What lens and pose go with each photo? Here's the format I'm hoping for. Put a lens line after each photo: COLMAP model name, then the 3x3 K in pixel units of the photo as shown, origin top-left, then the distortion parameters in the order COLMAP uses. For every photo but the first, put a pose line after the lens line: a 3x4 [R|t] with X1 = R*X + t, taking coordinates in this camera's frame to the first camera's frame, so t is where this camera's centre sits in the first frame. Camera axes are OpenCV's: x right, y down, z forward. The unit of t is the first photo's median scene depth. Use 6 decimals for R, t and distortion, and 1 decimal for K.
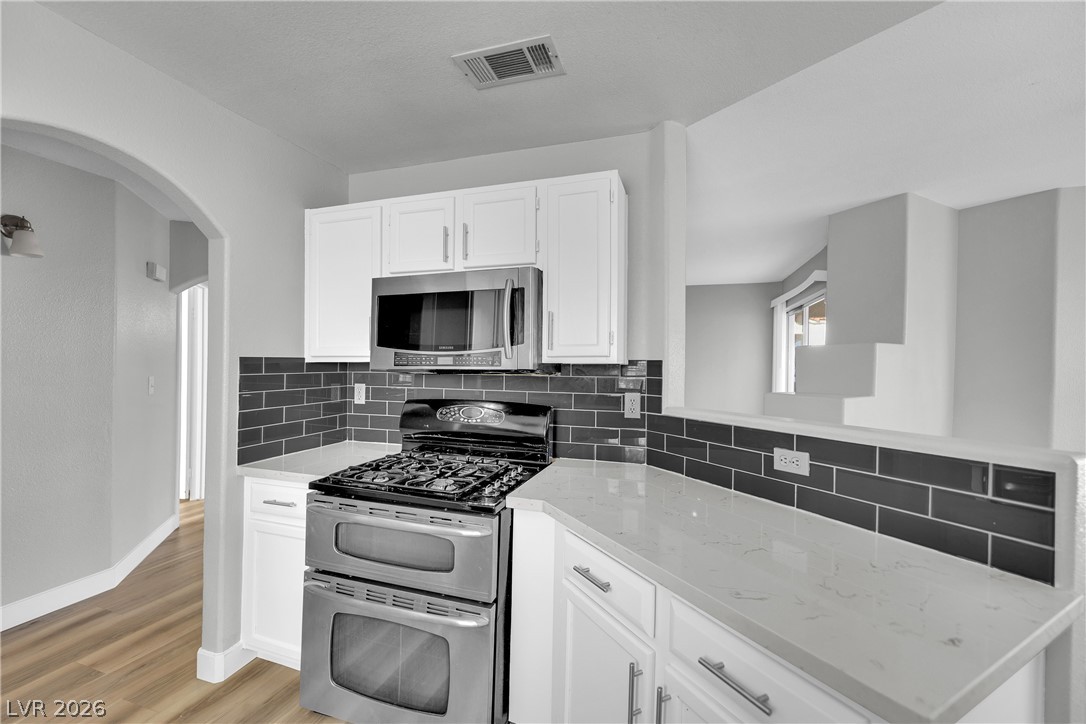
lens RADIAL K [[455.1, 0, 543.2], [0, 455.1, 362.9], [0, 0, 1]] dist [-0.008981, -0.001981]
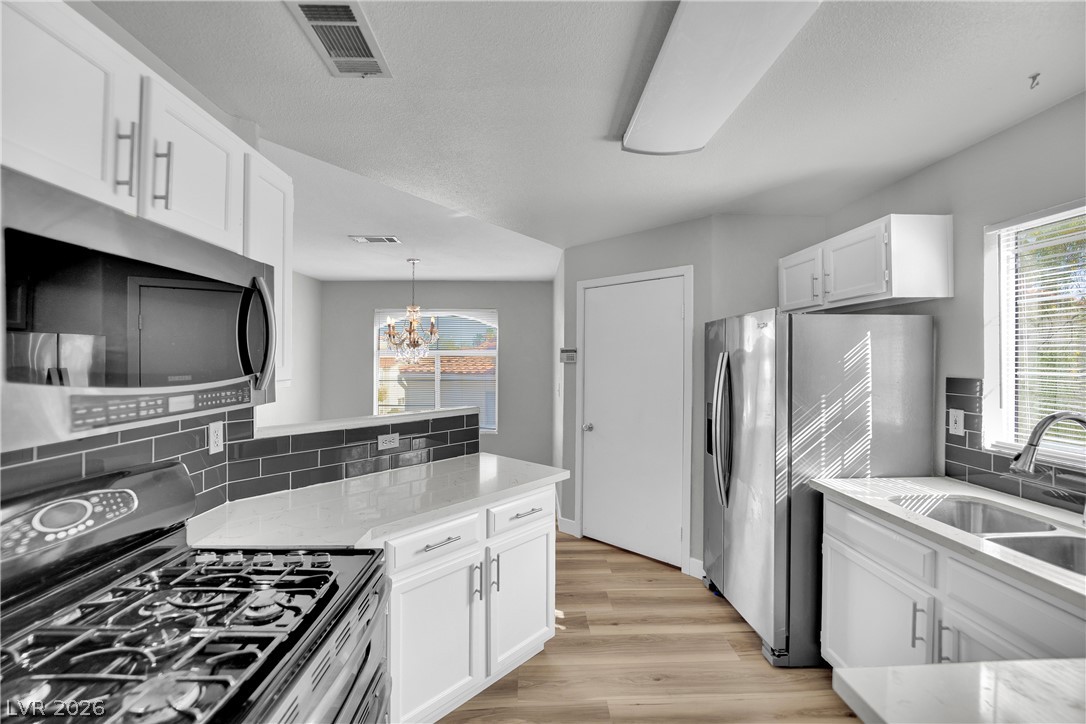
lens RADIAL K [[455.1, 0, 547.8], [0, 455.1, 361.7], [0, 0, 1]] dist [-0.008981, -0.001981]
pose [[-0.352767, -0.012877, 0.935623, -0.832362], [-0.003823, 0.999917, 0.012320, -0.059278], [-0.935703, 0.000770, -0.352787, 0.778787]]
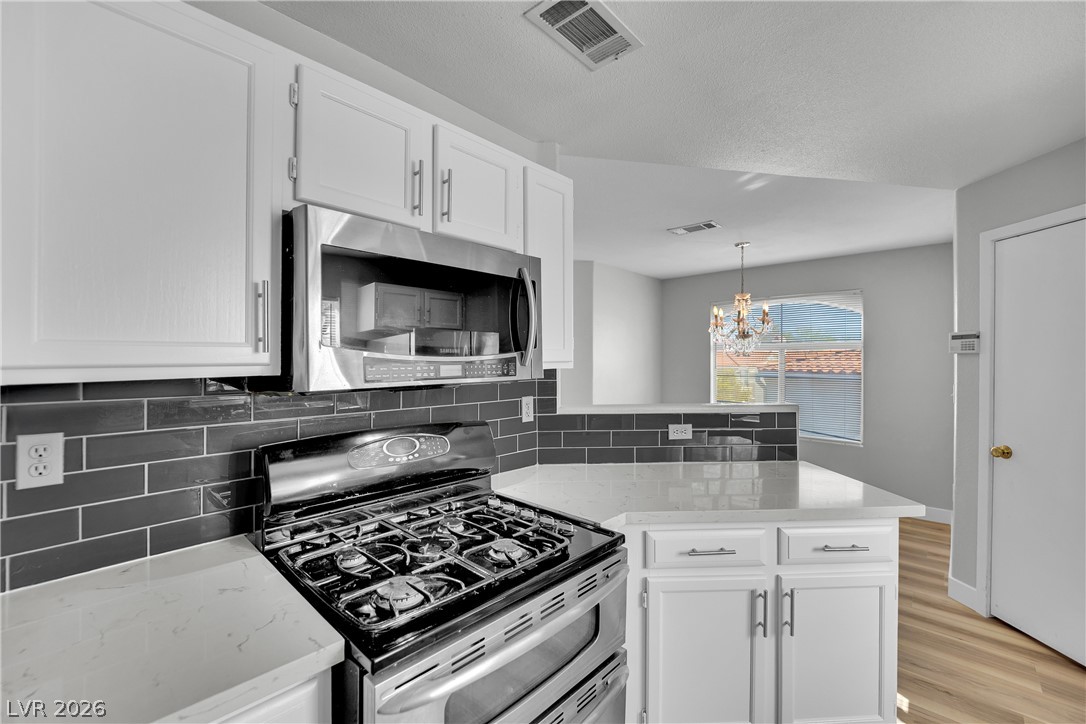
lens RADIAL K [[455.1, 0, 545.1], [0, 455.1, 355.9], [0, 0, 1]] dist [-0.008981, -0.001981]
pose [[0.406852, -0.001901, 0.913492, -0.751387], [0.000132, 0.999998, 0.002022, -0.027431], [-0.913494, -0.000702, 0.406851, 0.597121]]
